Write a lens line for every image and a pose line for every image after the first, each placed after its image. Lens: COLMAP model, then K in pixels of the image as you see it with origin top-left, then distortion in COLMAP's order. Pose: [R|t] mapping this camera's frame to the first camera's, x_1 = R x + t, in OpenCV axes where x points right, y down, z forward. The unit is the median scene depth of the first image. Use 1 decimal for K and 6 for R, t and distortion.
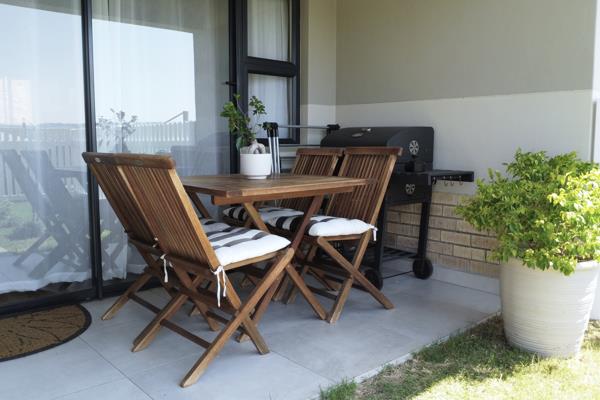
lens RADIAL K [[509.5, 0, 300.0], [0, 509.5, 200.0], [0, 0, 1]] dist [-0.007977, -0.006267]
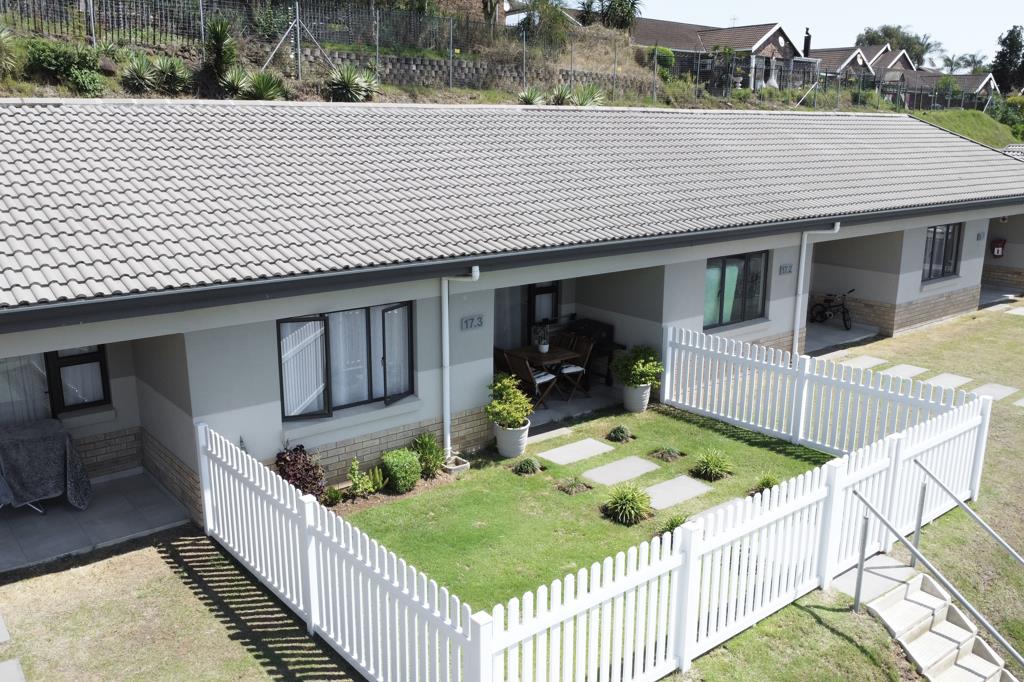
lens RADIAL K [[869.5, 0, 512.0], [0, 869.5, 341.0], [0, 0, 1]] dist [-0.007977, -0.006267]
pose [[0.999261, 0.020457, -0.032531, -0.105210], [-0.016222, 0.991960, 0.125510, -0.719360], [0.034837, -0.124889, 0.991559, -3.881845]]
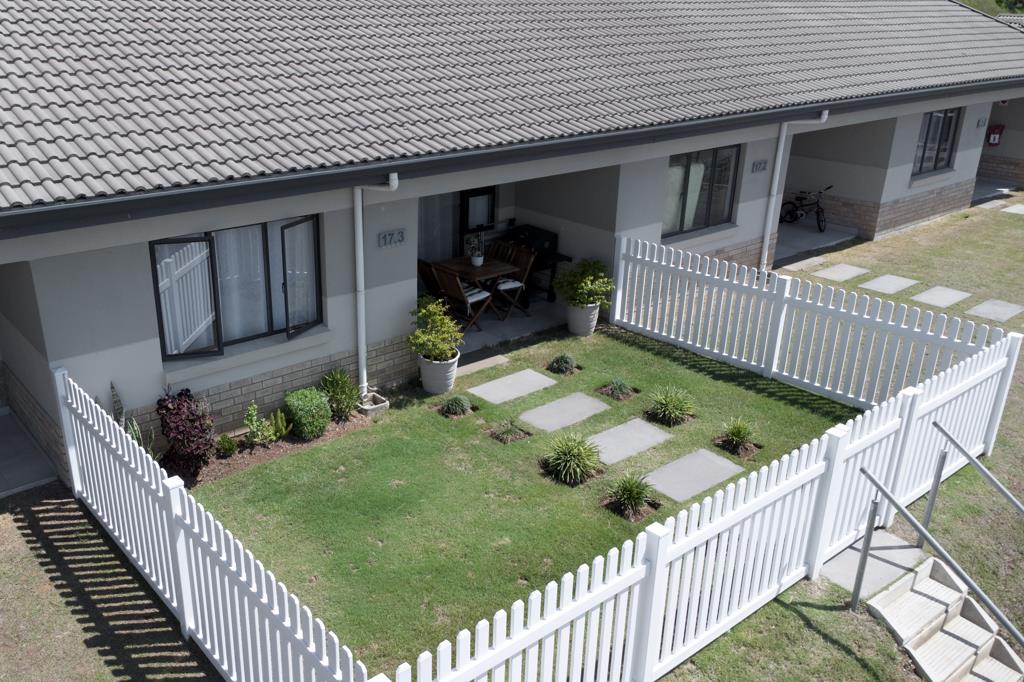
lens RADIAL K [[875.3, 0, 429.5], [0, 875.3, 339.9], [0, 0, 1]] dist [0.042522, -0.046909]
pose [[0.998192, 0.030623, -0.051730, -0.085127], [-0.016501, 0.967049, 0.254055, -0.782995], [0.057805, -0.252742, 0.965805, -3.300716]]
